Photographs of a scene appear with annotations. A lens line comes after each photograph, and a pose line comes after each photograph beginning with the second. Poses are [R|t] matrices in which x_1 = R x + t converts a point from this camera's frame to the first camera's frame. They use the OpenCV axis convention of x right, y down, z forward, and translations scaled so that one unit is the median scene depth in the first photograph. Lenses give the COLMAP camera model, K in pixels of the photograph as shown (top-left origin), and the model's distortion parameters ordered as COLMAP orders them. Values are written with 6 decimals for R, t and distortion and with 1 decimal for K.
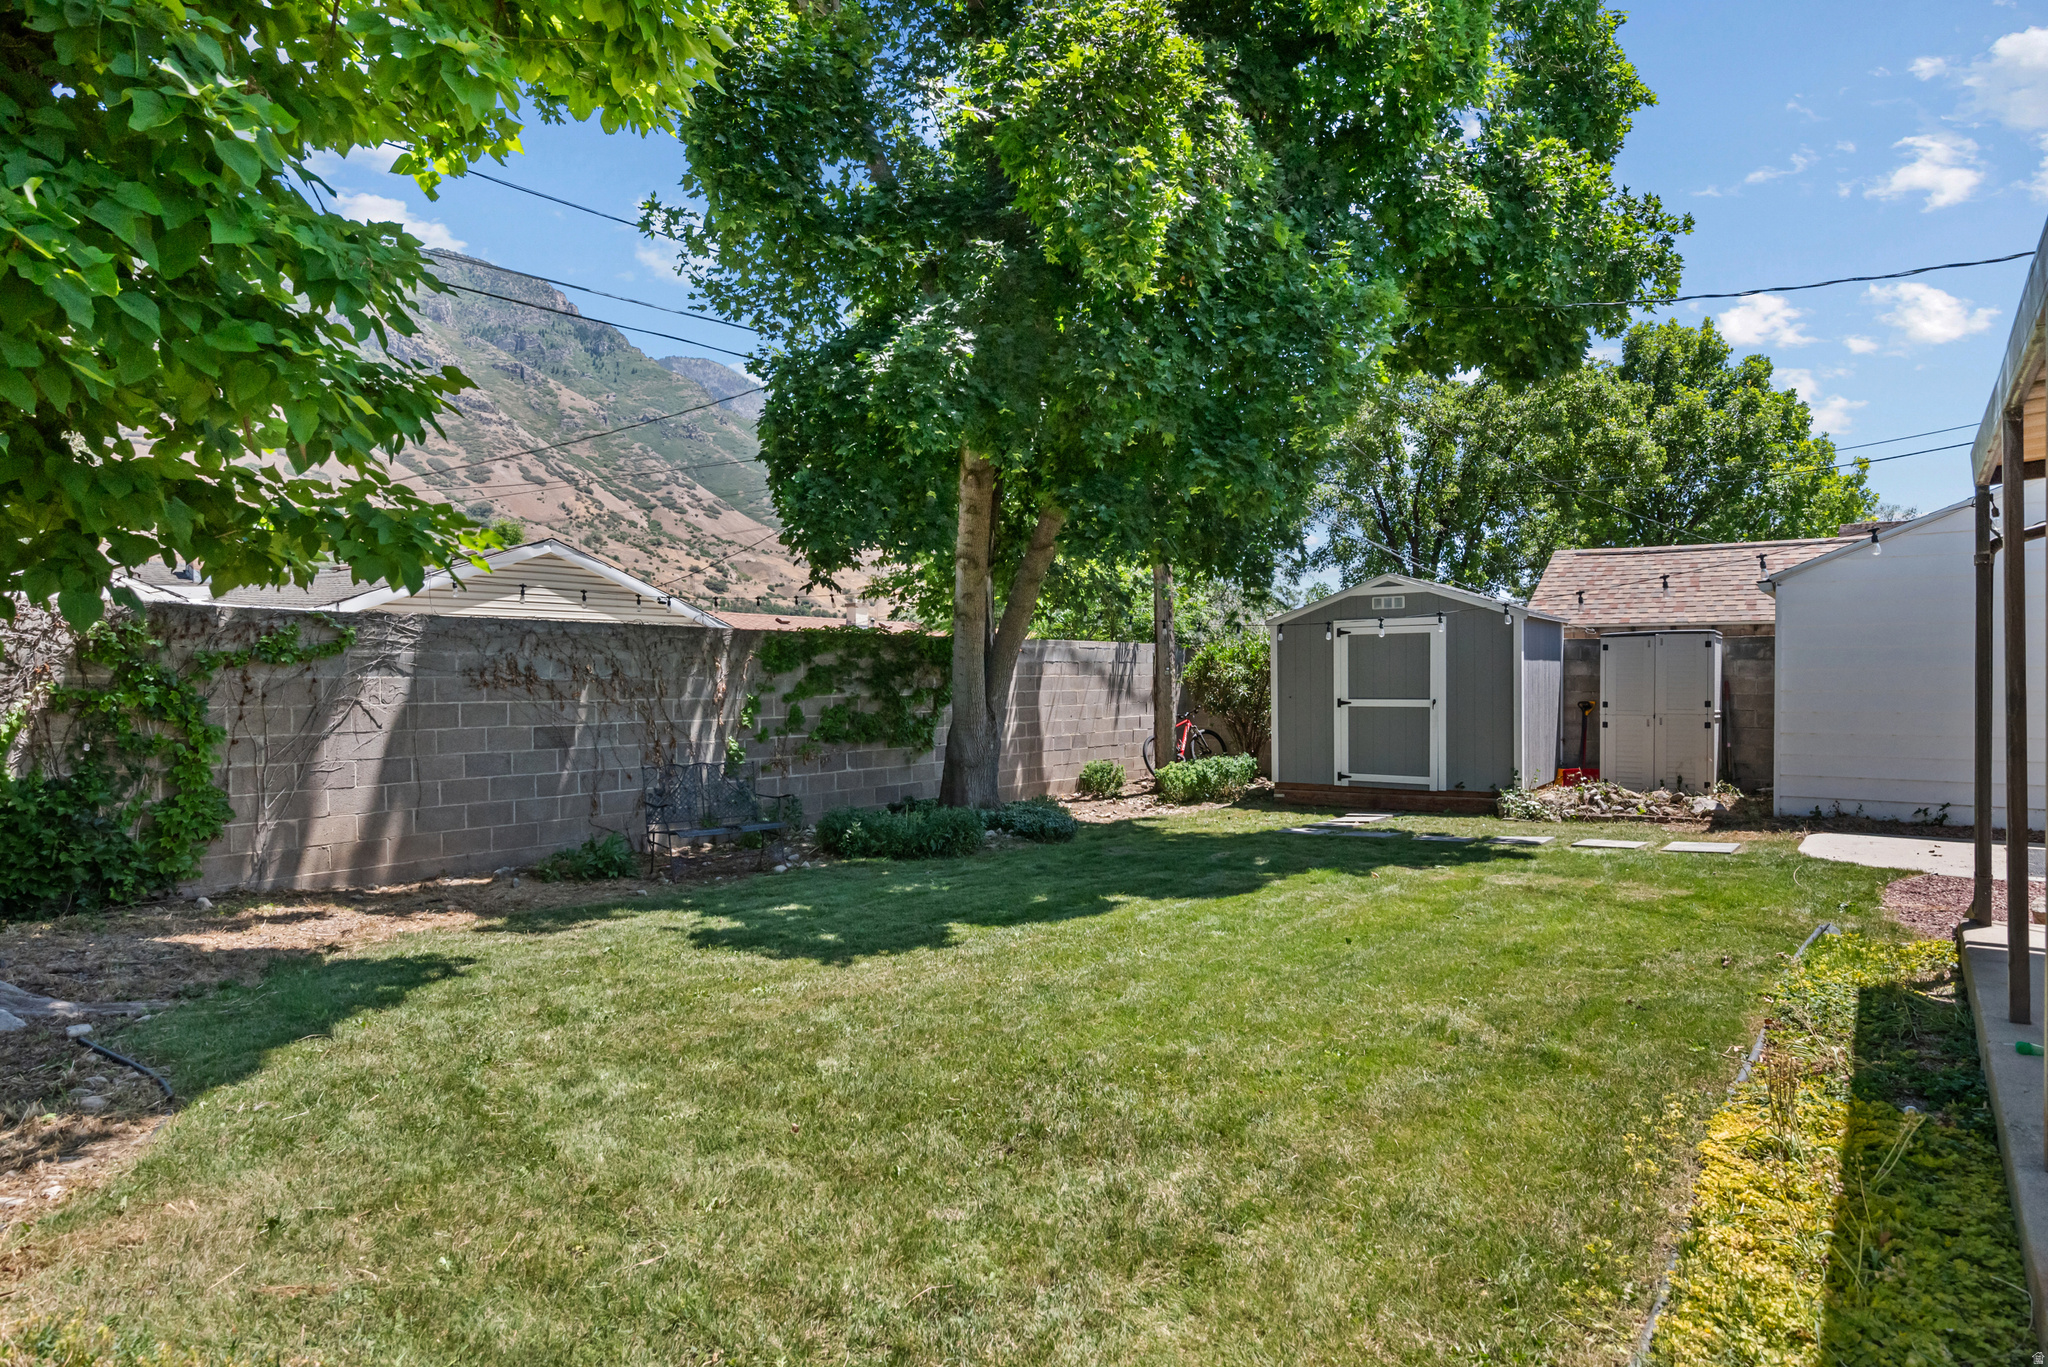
lens RADIAL K [[1118.1, 0, 1024.0], [0, 1118.1, 683.5], [0, 0, 1]] dist [-0.002418, 0.001834]
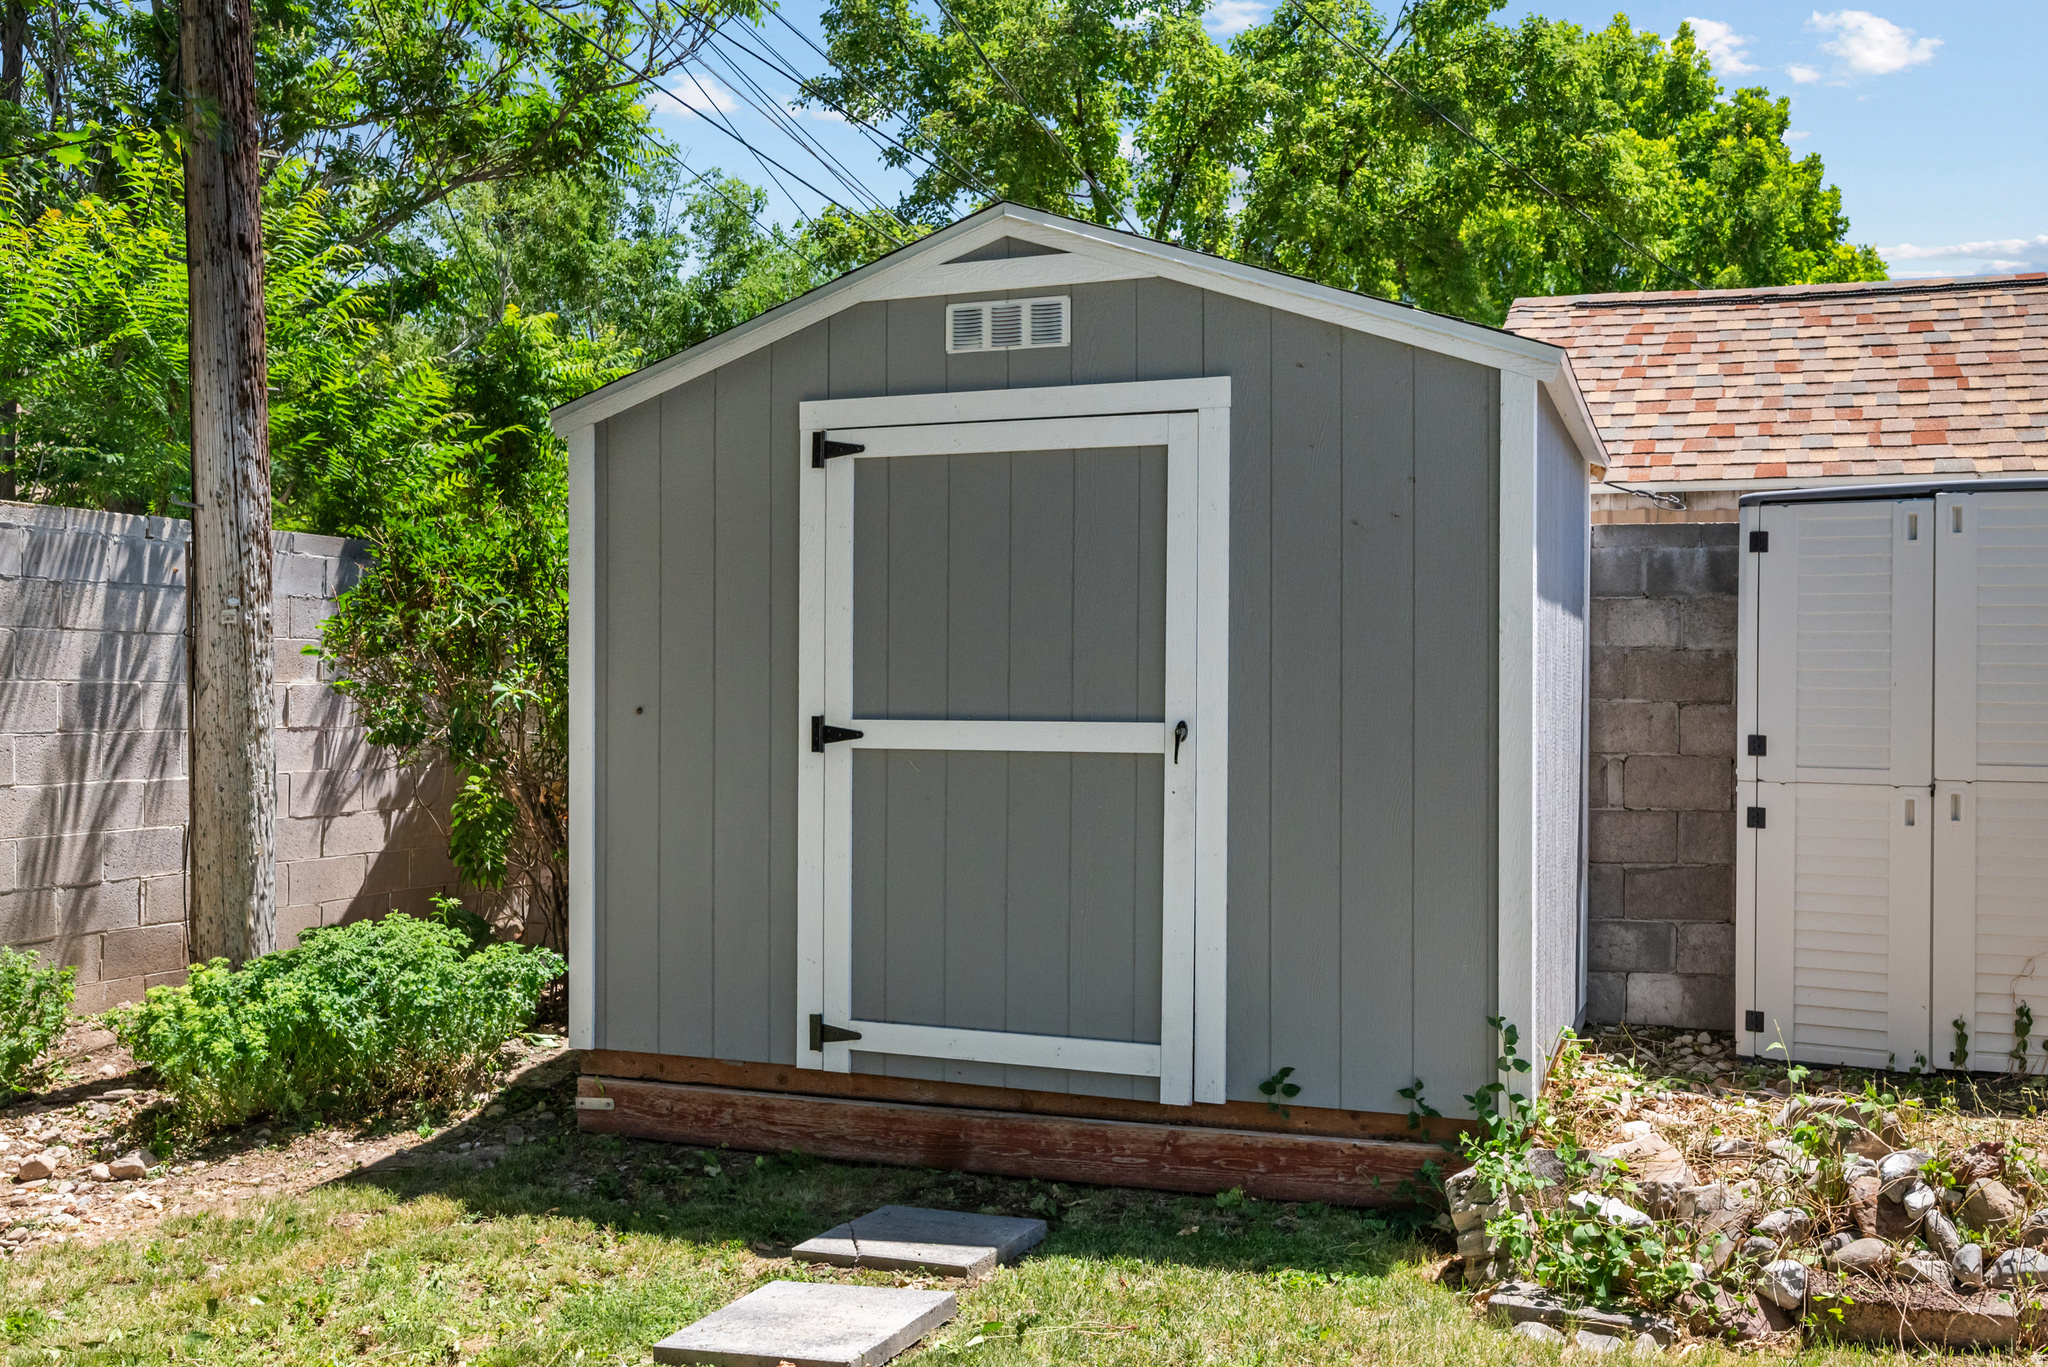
lens RADIAL K [[1802.7, 0, 1032.3], [0, 1802.7, 690.1], [0, 0, 1]] dist [-0.003930, 0.003540]
pose [[0.964274, 0.009804, 0.264725, 0.348364], [-0.008741, 0.999948, -0.005193, 0.014255], [-0.264762, 0.002694, 0.964310, 0.947690]]
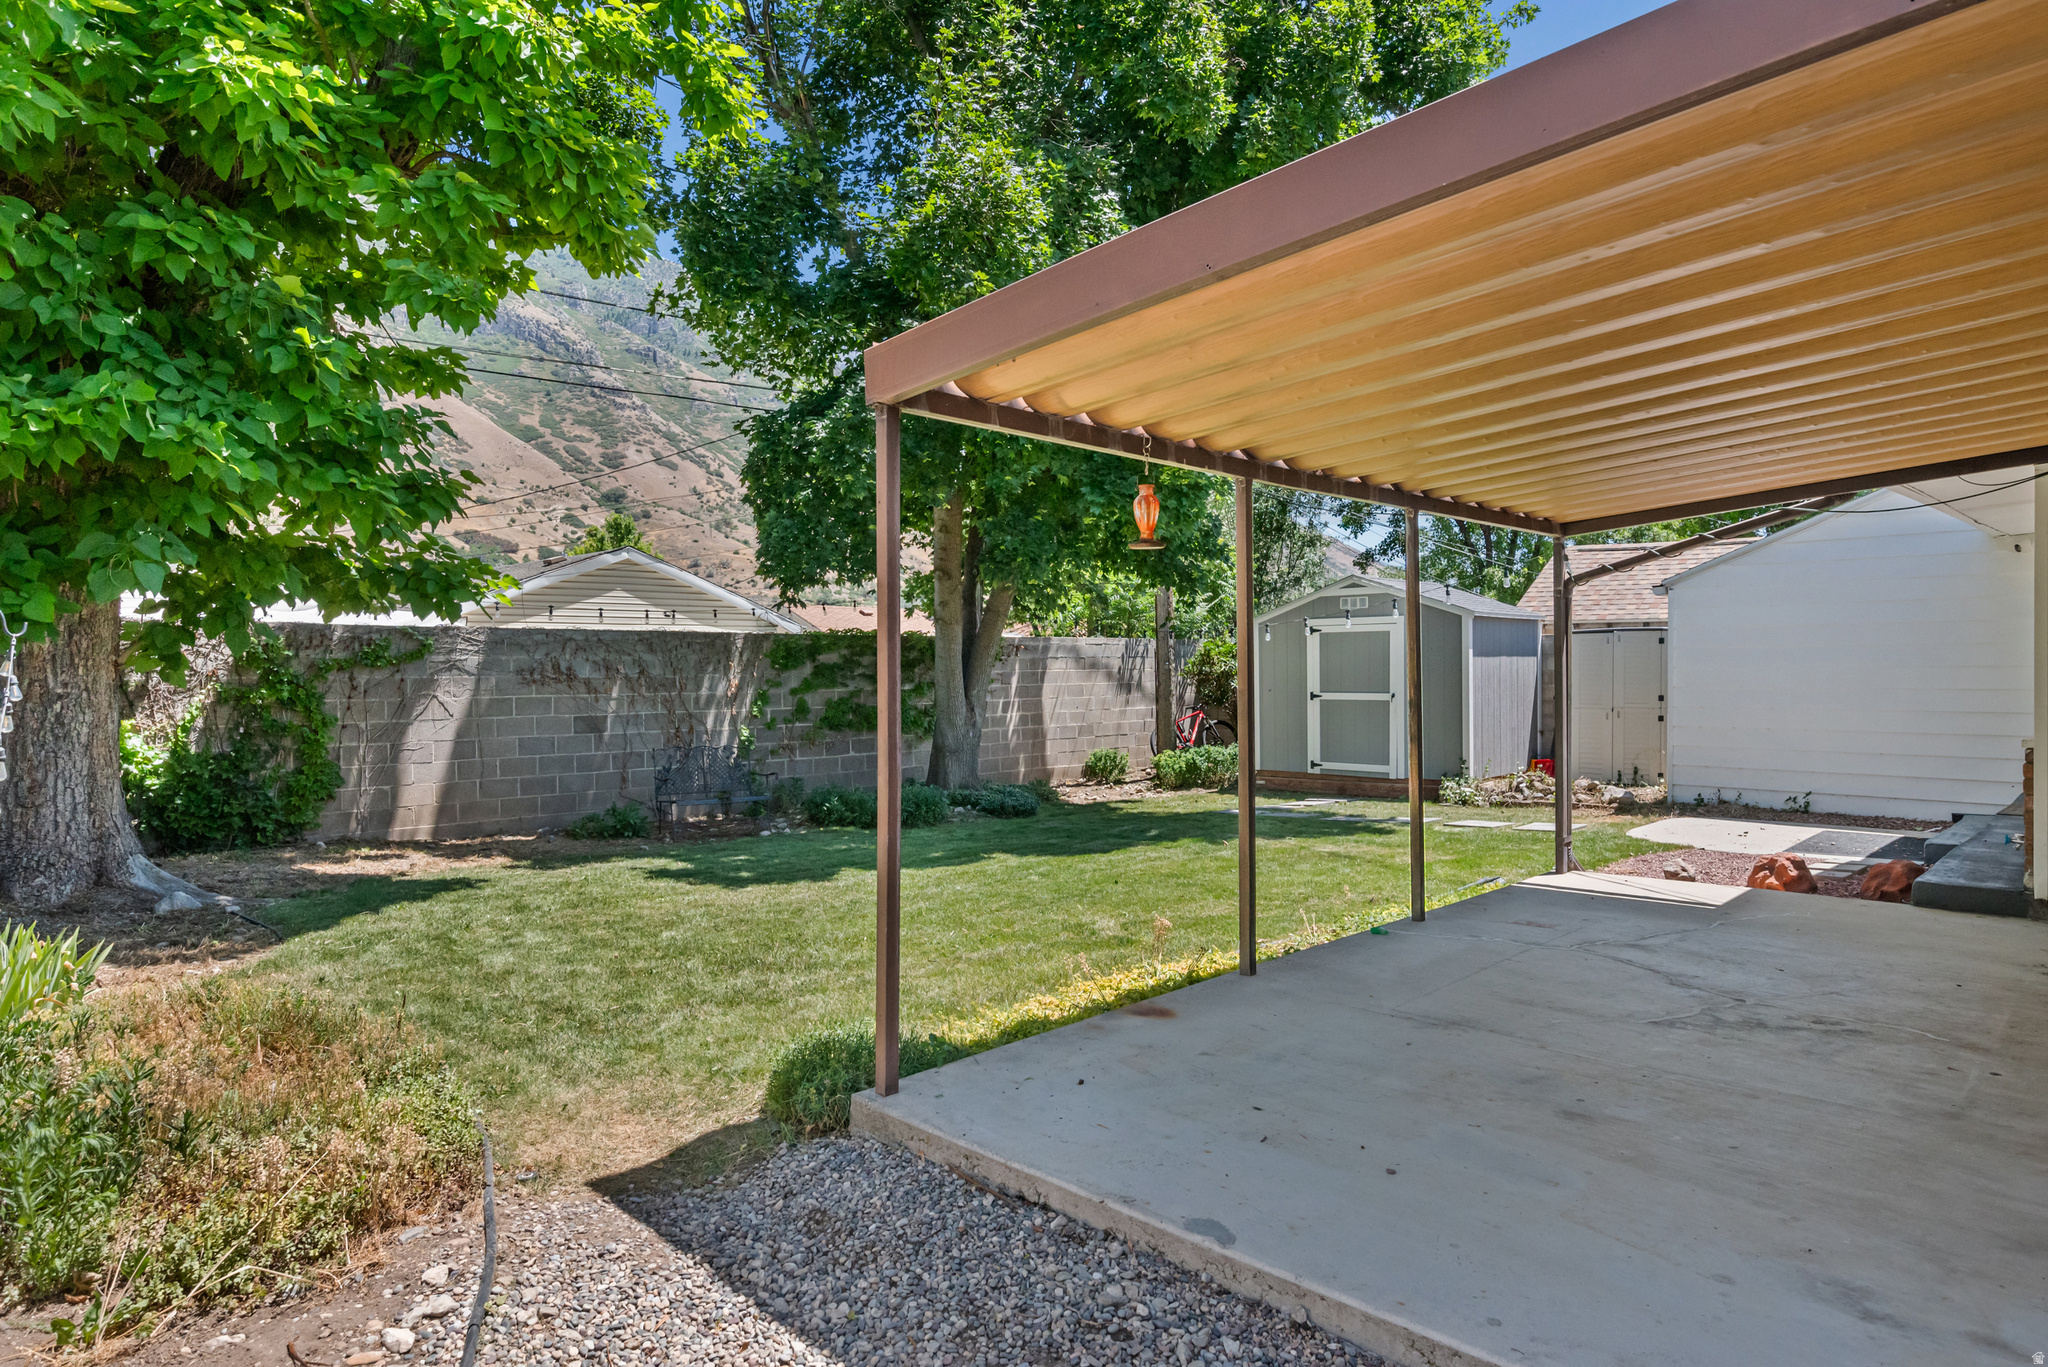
lens RADIAL K [[1188.2, 0, 1020.8], [0, 1188.2, 668.9], [0, 0, 1]] dist [0.002584, -0.000682]
pose [[0.992200, -0.000761, -0.124653, 0.230725], [0.000673, 0.999999, -0.000746, -0.012782], [0.124654, 0.000657, 0.992200, -0.260258]]
